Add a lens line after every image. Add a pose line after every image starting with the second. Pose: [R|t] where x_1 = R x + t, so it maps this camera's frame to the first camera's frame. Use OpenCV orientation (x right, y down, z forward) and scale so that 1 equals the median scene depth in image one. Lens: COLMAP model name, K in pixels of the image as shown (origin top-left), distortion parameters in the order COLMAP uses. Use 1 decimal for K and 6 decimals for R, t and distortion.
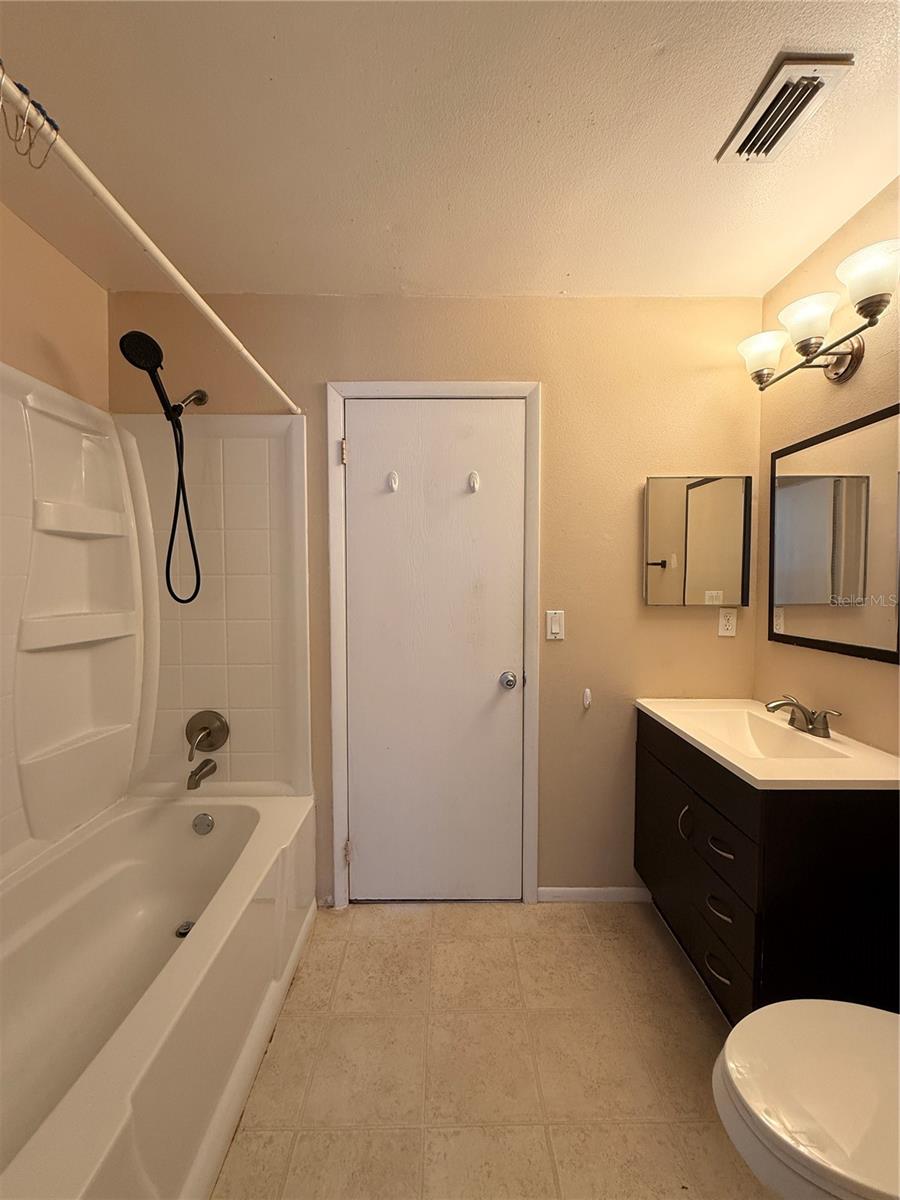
lens RADIAL K [[482.6, 0, 450.0], [0, 482.6, 600.0], [0, 0, 1]] dist [-0.000004, -0.000011]
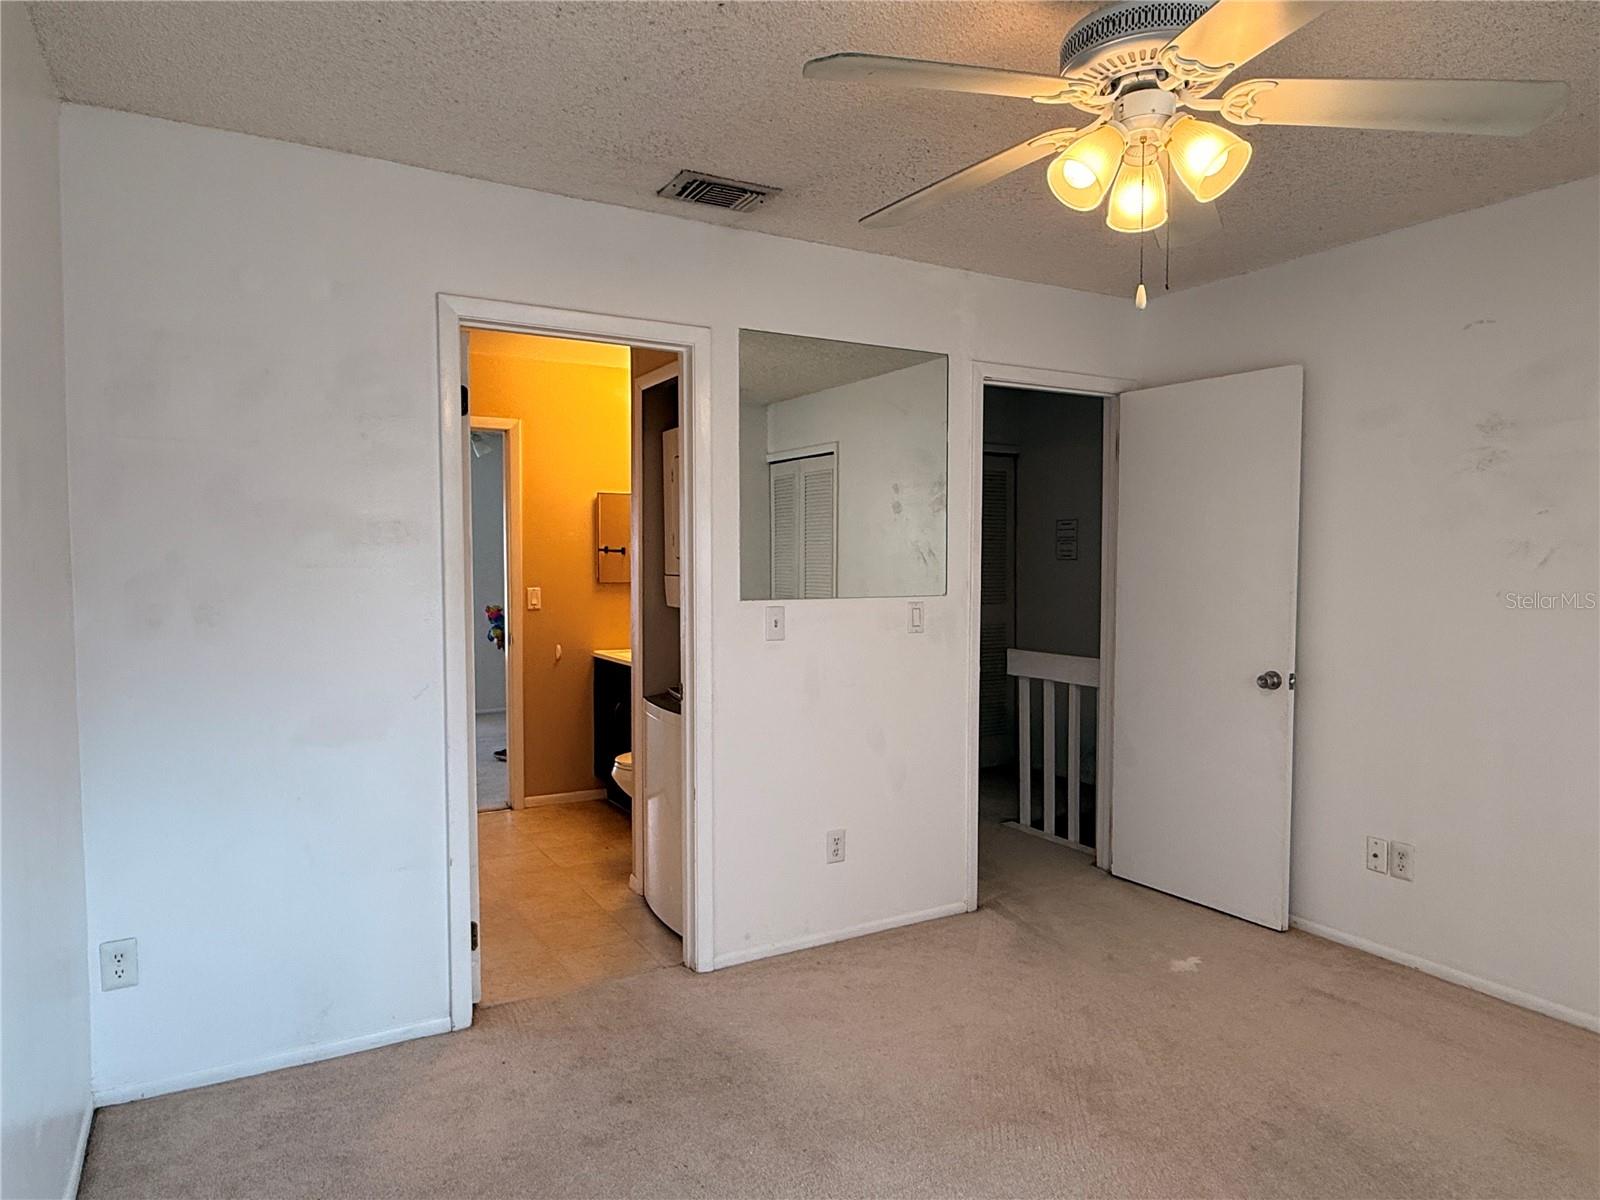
lens RADIAL K [[1019.9, 0, 800.0], [0, 1019.9, 600.0], [0, 0, 1]] dist [0.002877, 0.000315]
pose [[0.870291, -0.017201, 0.492237, -0.538586], [0.019874, 0.999802, -0.000199, 0.070724], [-0.492136, 0.009956, 0.870461, -1.849475]]
